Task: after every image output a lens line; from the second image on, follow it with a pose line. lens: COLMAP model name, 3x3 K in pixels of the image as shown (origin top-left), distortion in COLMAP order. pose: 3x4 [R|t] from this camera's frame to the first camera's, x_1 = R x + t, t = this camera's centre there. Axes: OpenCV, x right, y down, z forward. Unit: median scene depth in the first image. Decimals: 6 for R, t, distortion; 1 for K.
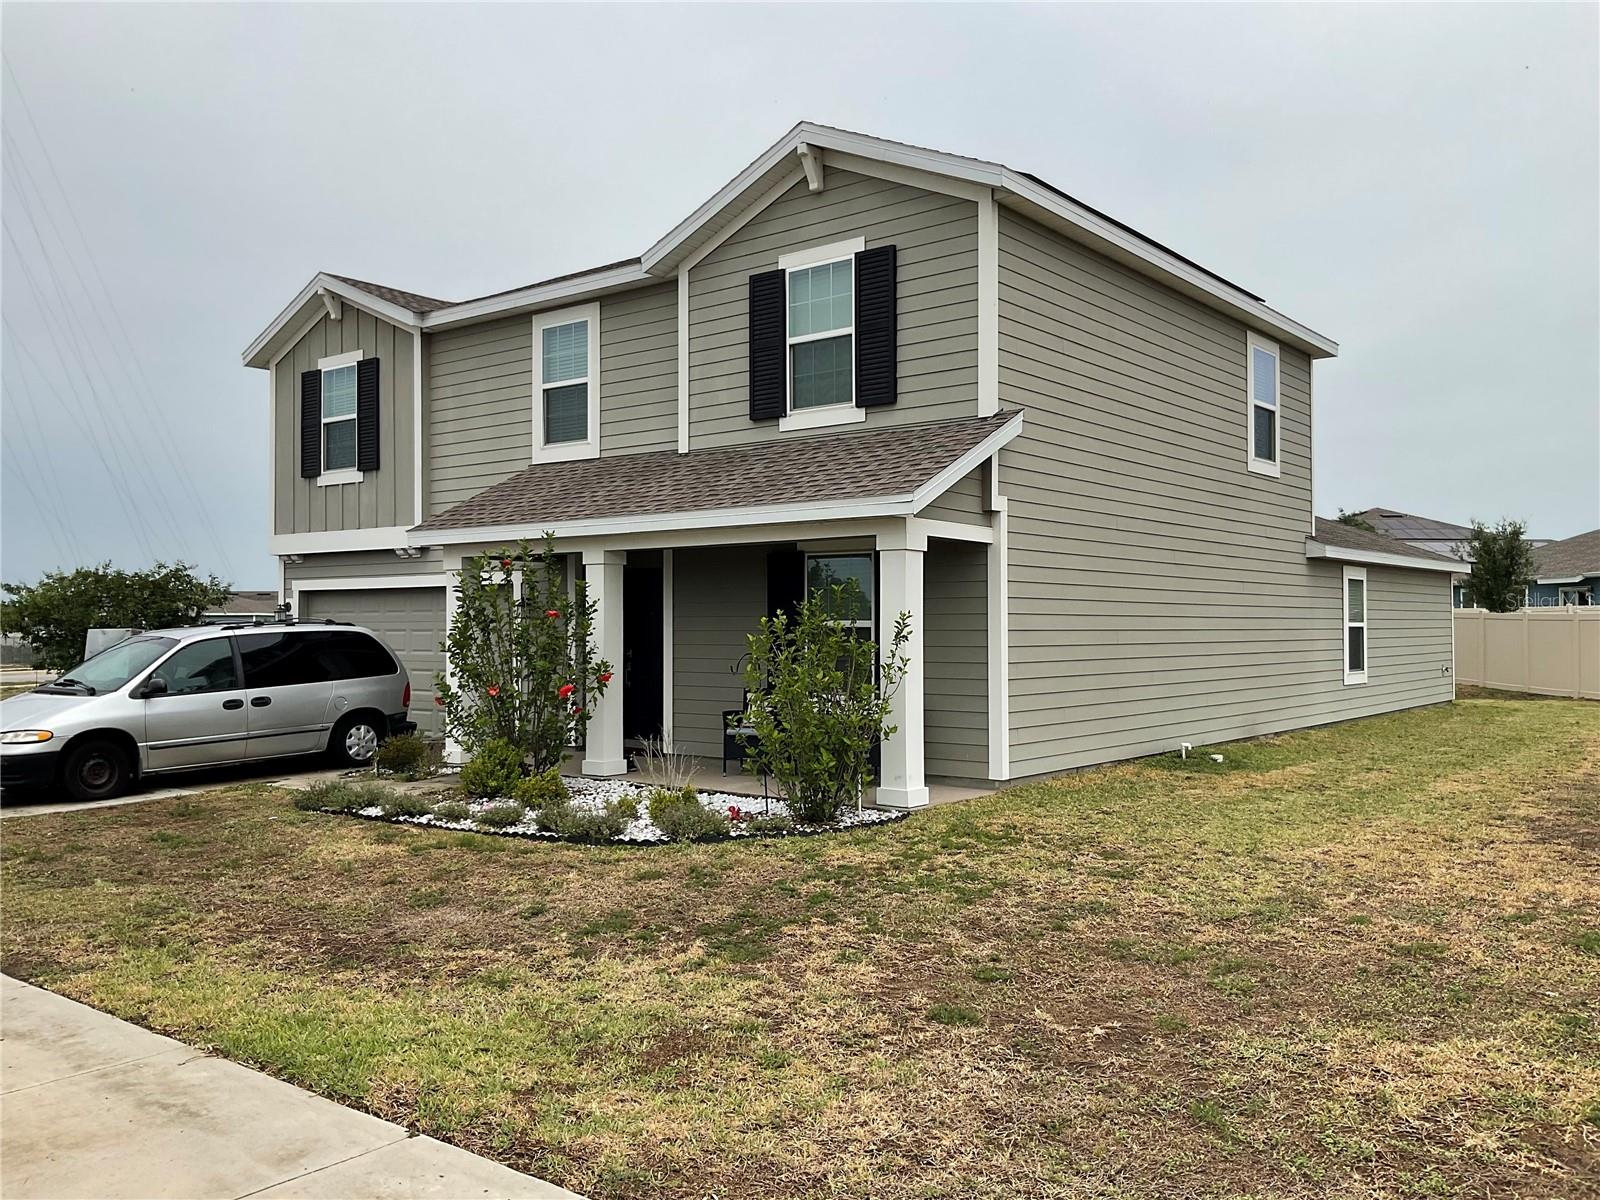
lens RADIAL K [[1333.7, 0, 793.8], [0, 1333.7, 602.9], [0, 0, 1]] dist [0.072355, -0.152082]
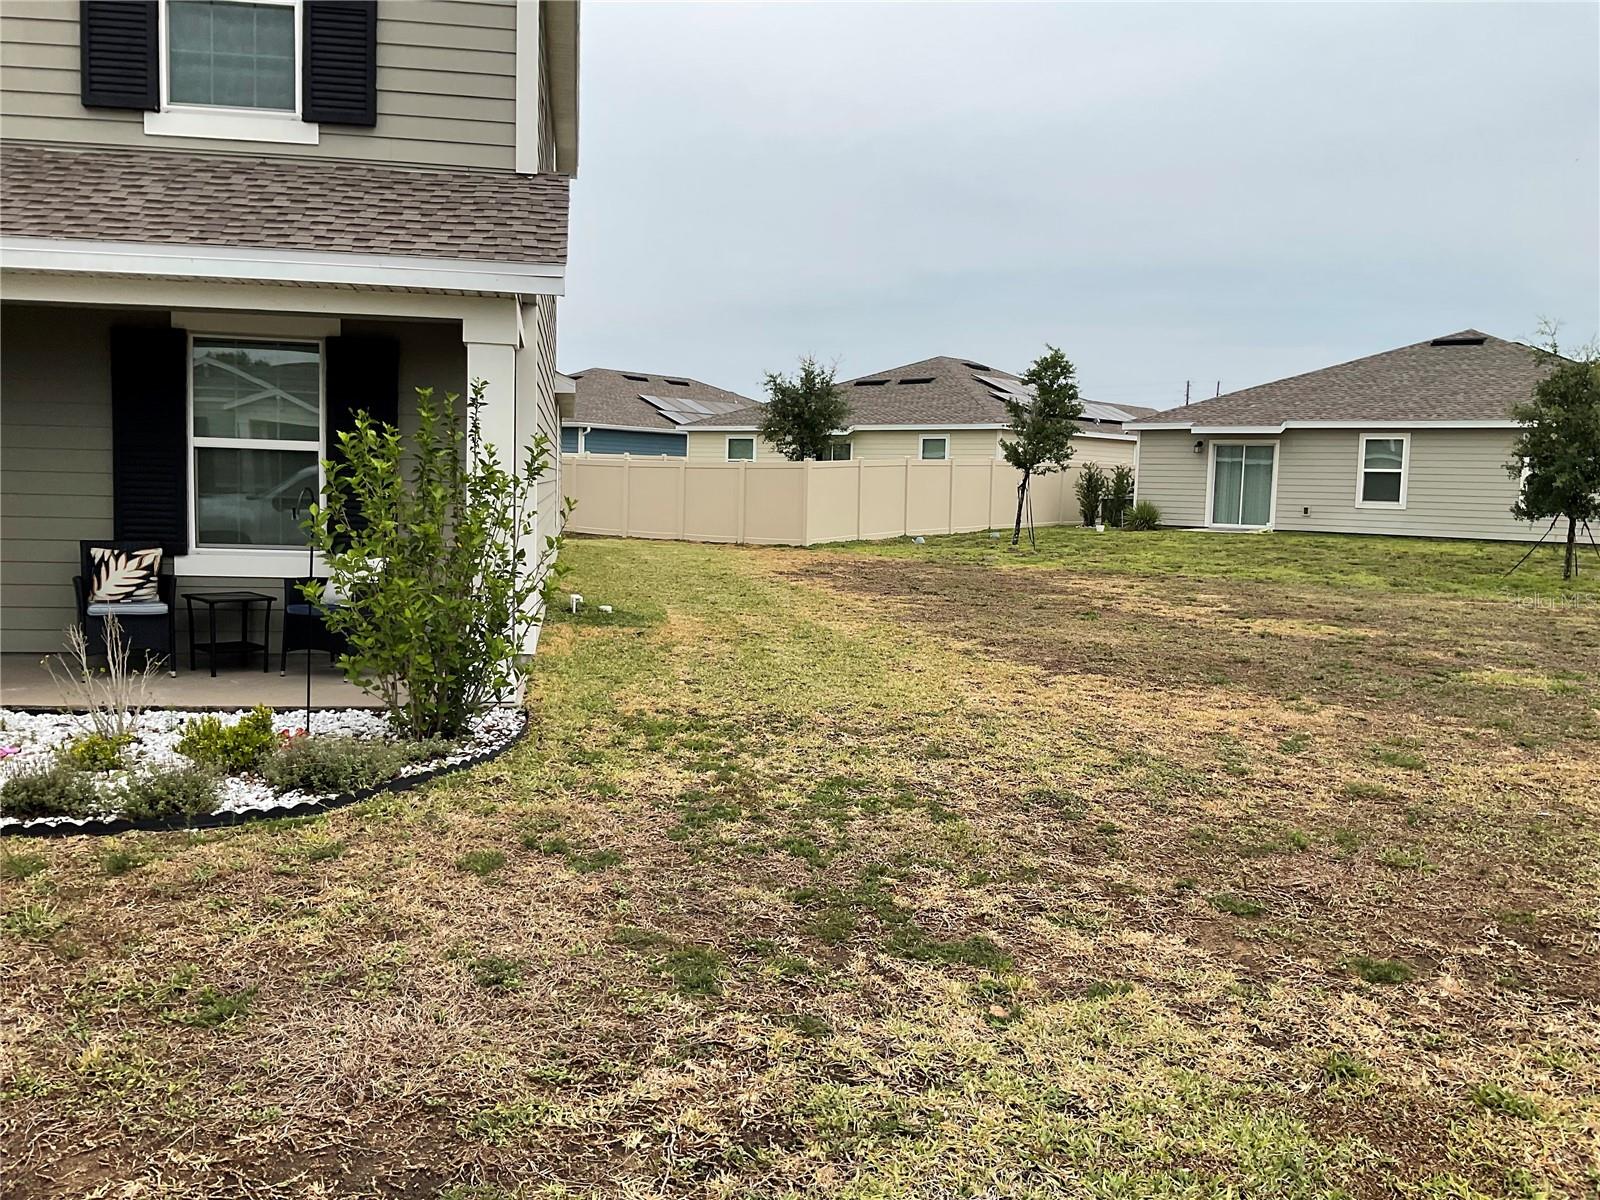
lens RADIAL K [[1333.7, 0, 811.5], [0, 1333.7, 600.6], [0, 0, 1]] dist [0.072355, -0.152082]
pose [[0.659028, -0.046803, 0.750660, -0.266404], [-0.044333, 0.993909, 0.100891, 0.012244], [-0.750810, -0.099769, 0.652940, 0.300824]]
